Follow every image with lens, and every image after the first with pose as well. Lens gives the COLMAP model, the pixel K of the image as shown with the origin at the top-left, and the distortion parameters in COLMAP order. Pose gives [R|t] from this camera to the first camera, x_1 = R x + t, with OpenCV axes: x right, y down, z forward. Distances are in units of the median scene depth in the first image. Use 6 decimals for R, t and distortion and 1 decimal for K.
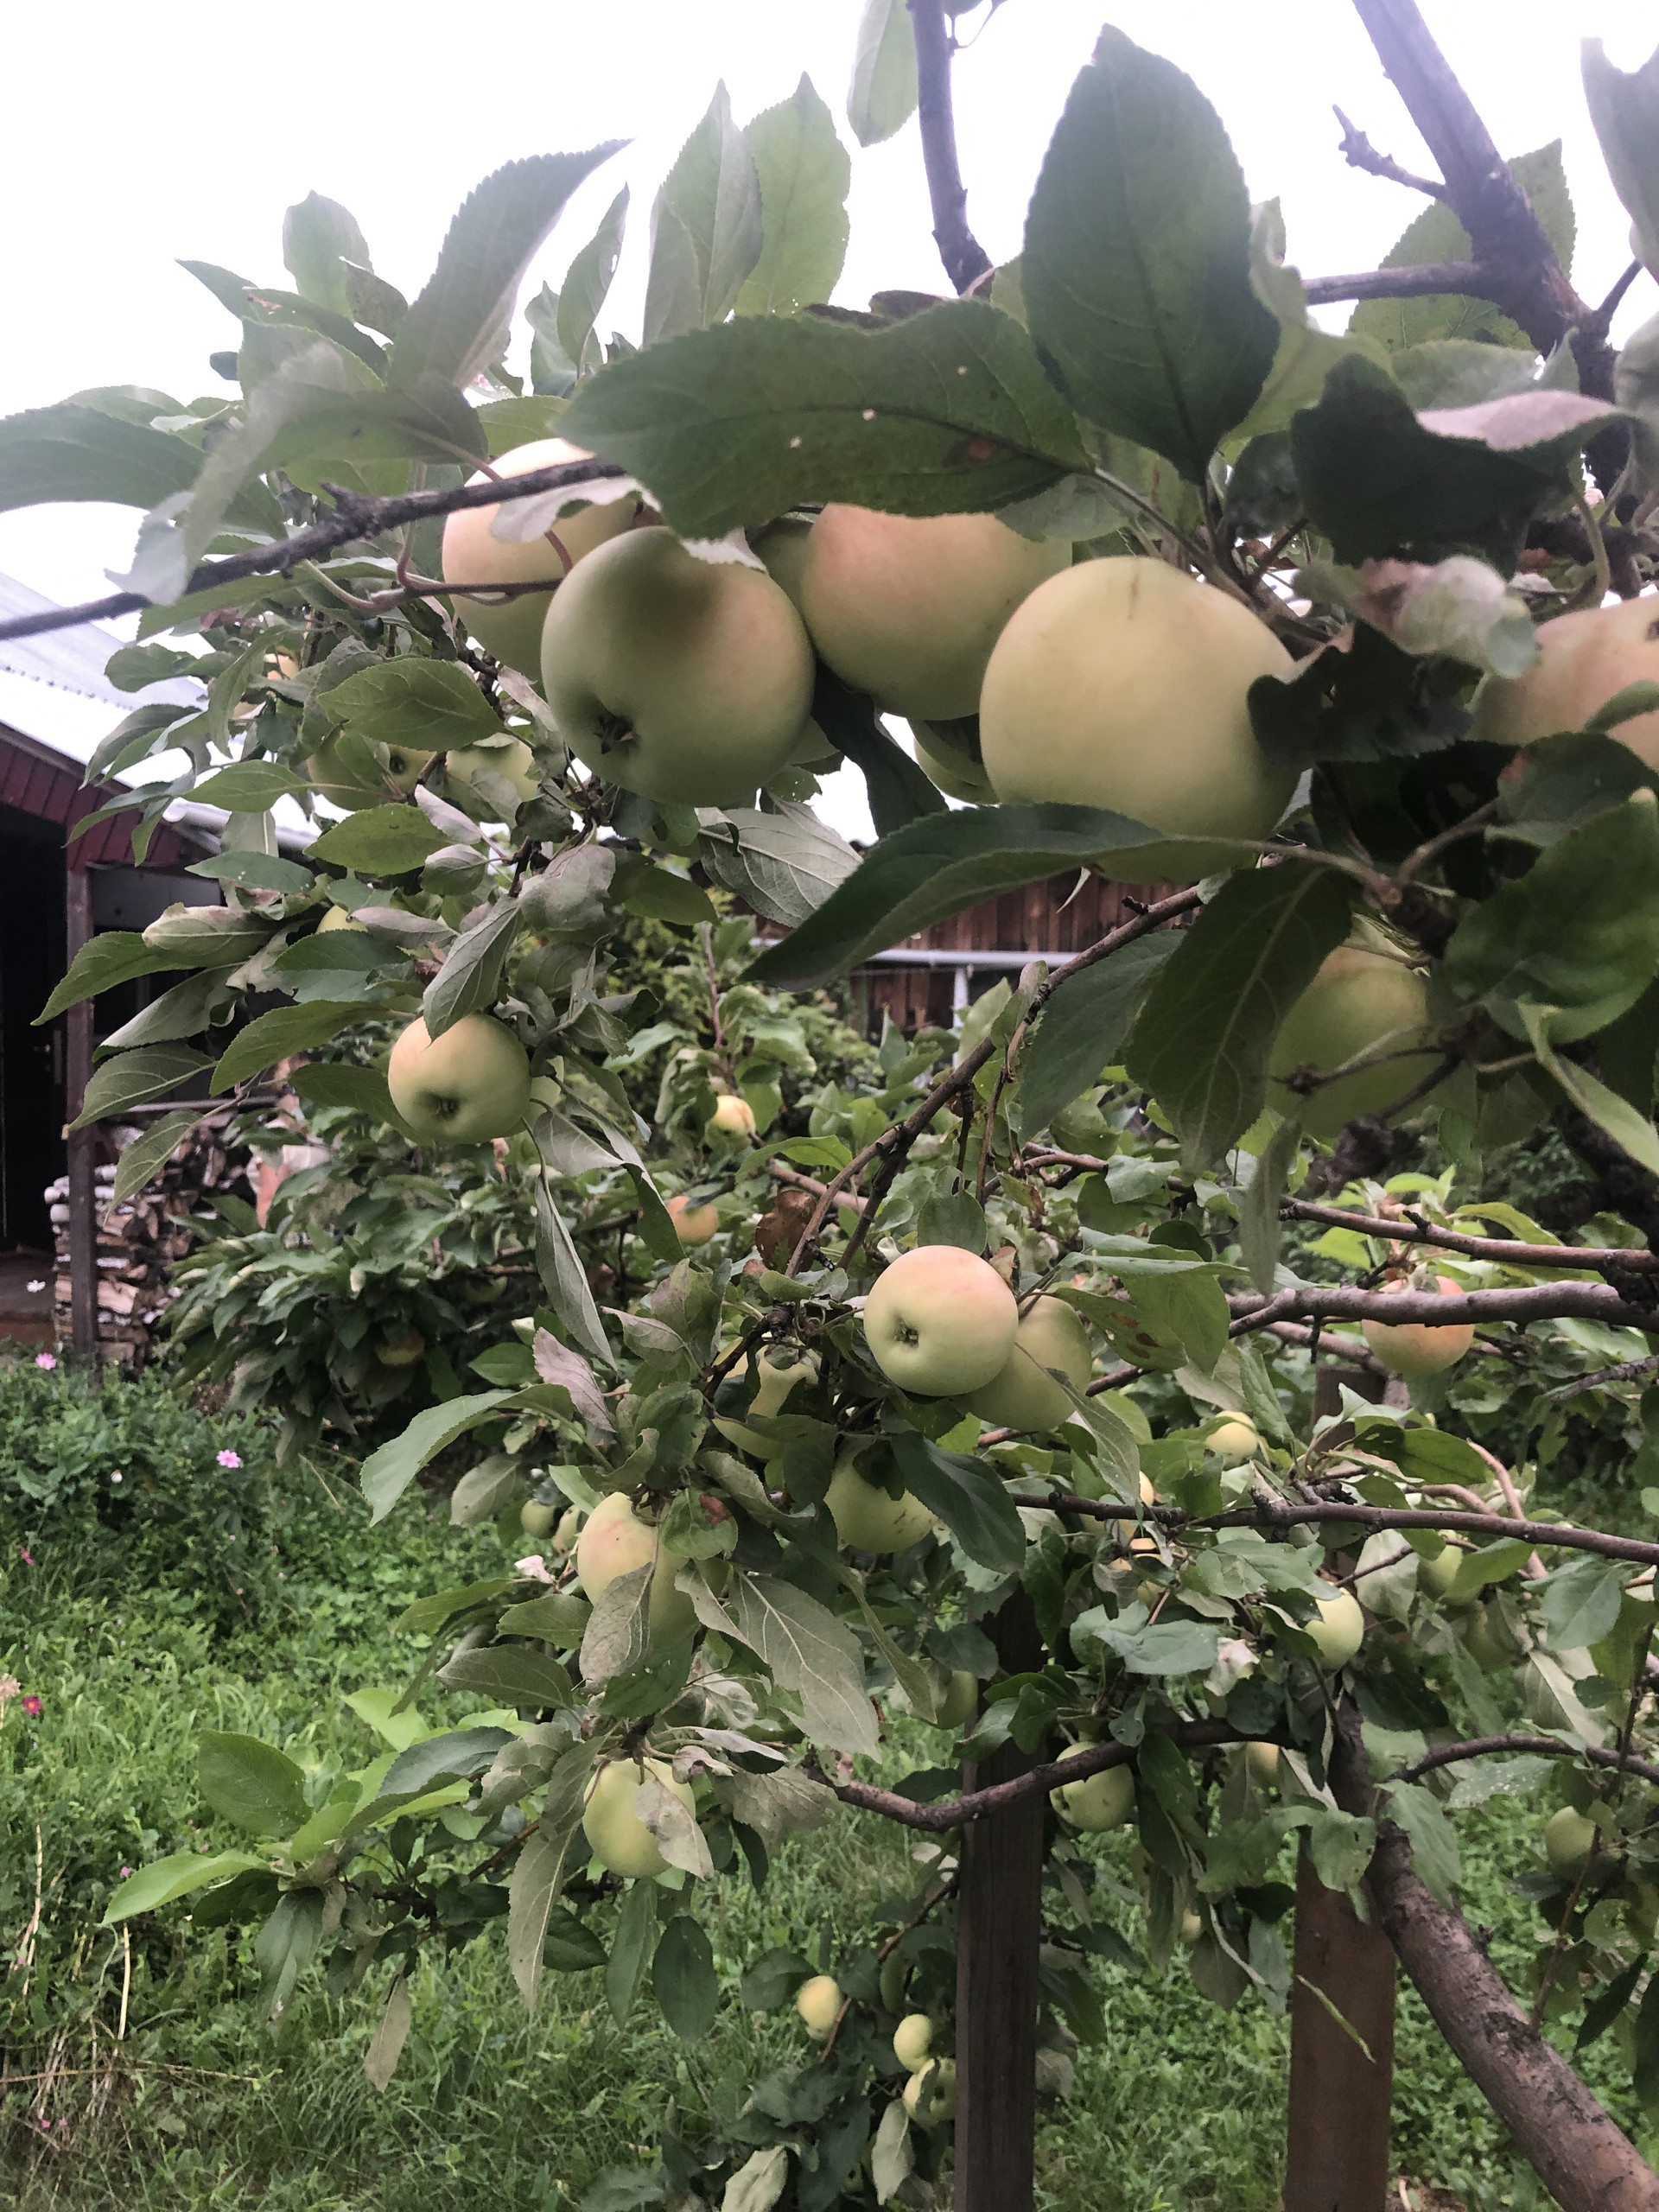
lens RADIAL K [[1812.2, 0, 830.9], [0, 1812.2, 1105.8], [0, 0, 1]] dist [0.000032, 0.007460]
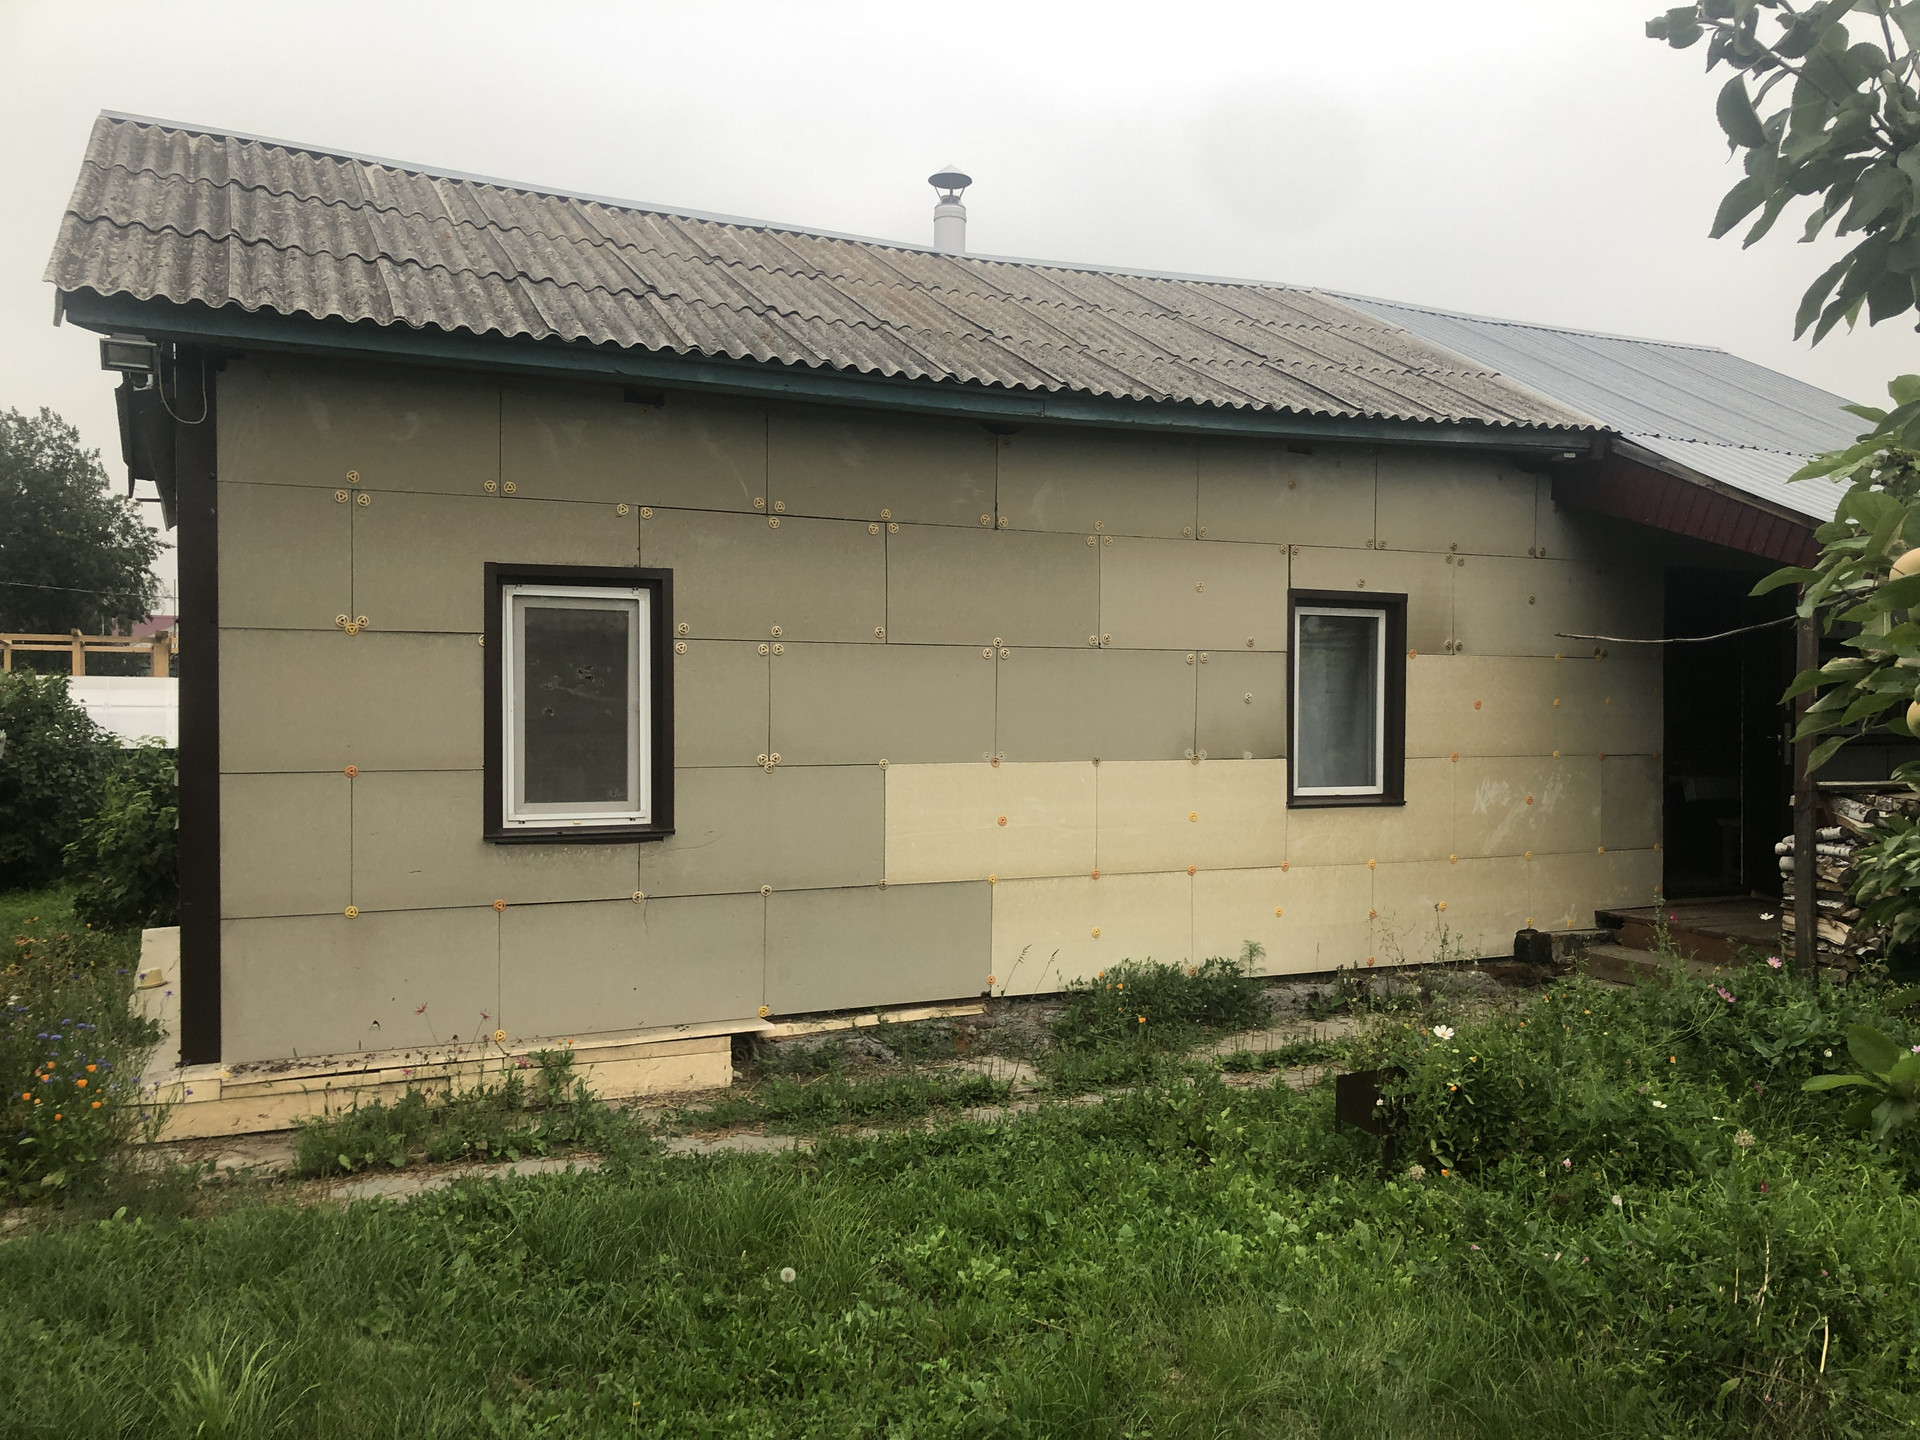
lens RADIAL K [[1572.9, 0, 962.0], [0, 1572.9, 715.4], [0, 0, 1]] dist [0.000032, 0.007460]
pose [[0.632804, -0.002861, -0.774307, 0.097792], [-0.032937, 0.998989, -0.030609, 0.013779], [0.773611, 0.044873, 0.632069, -0.230071]]
